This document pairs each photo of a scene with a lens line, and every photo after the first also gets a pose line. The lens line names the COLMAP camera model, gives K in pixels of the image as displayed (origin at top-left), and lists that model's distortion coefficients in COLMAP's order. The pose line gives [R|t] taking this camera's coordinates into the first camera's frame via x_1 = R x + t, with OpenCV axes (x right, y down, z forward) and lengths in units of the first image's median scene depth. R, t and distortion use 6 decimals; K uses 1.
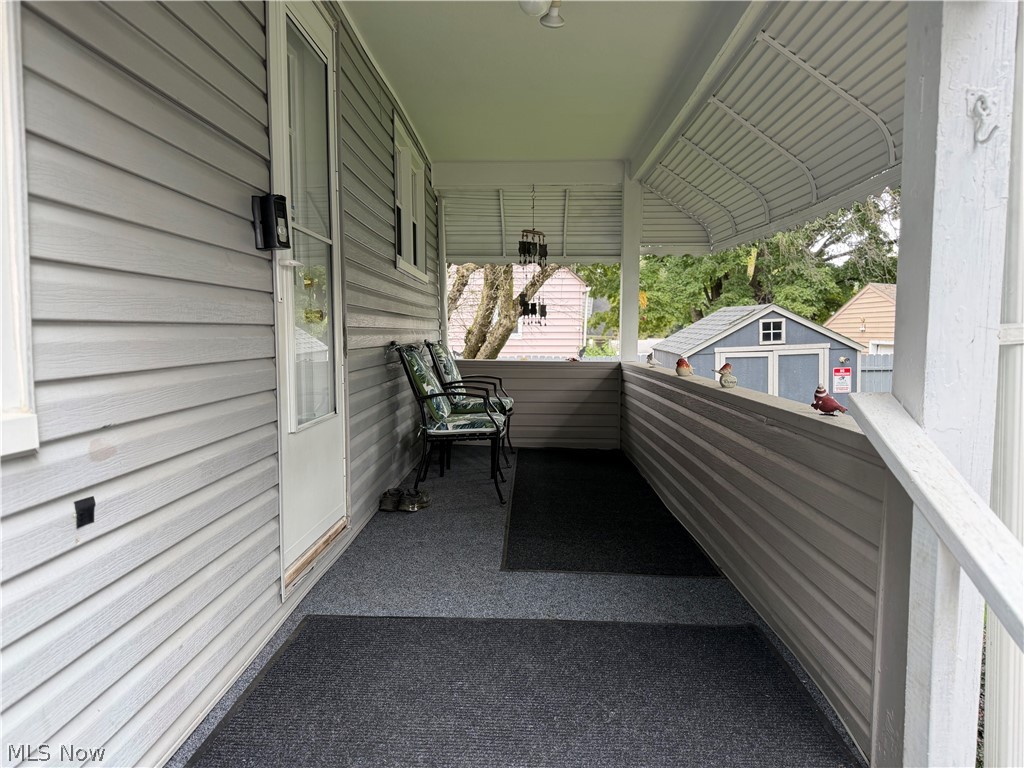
lens RADIAL K [[727.2, 0, 518.6], [0, 727.2, 384.2], [0, 0, 1]] dist [-0.004249, -0.005713]
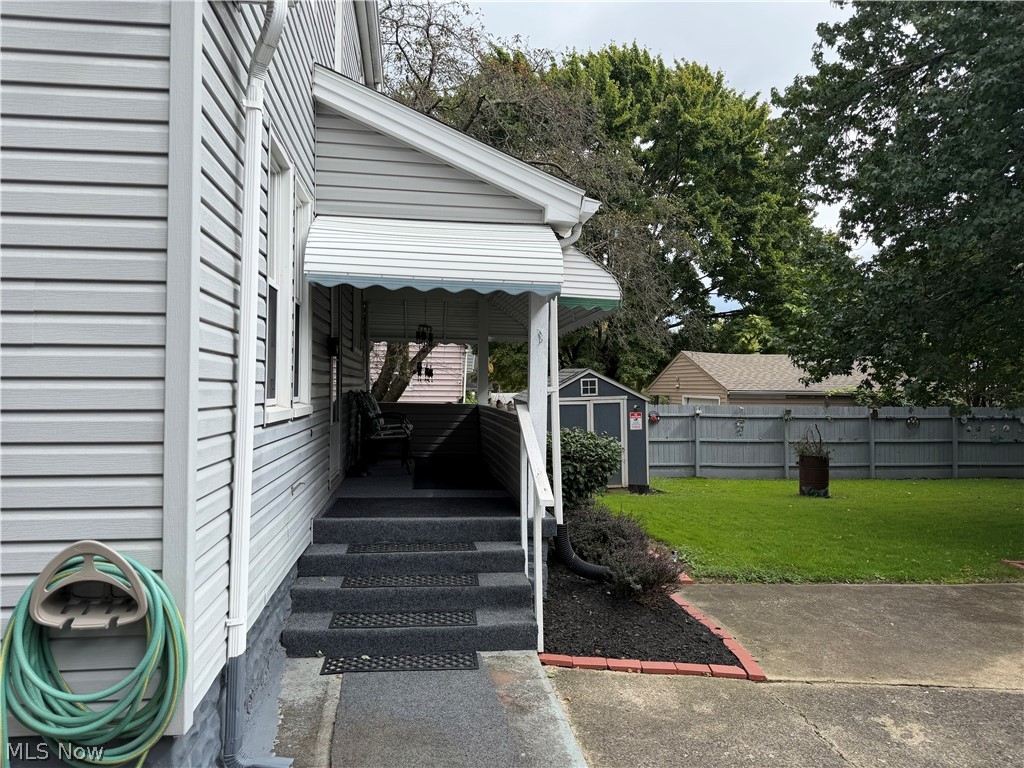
lens RADIAL K [[727.2, 0, 518.6], [0, 727.2, 384.2], [0, 0, 1]] dist [-0.004249, -0.005713]
pose [[0.987271, 0.012832, 0.158530, -0.024090], [-0.001307, 0.997361, -0.072589, 0.035546], [-0.159043, 0.071457, 0.984682, -0.540013]]
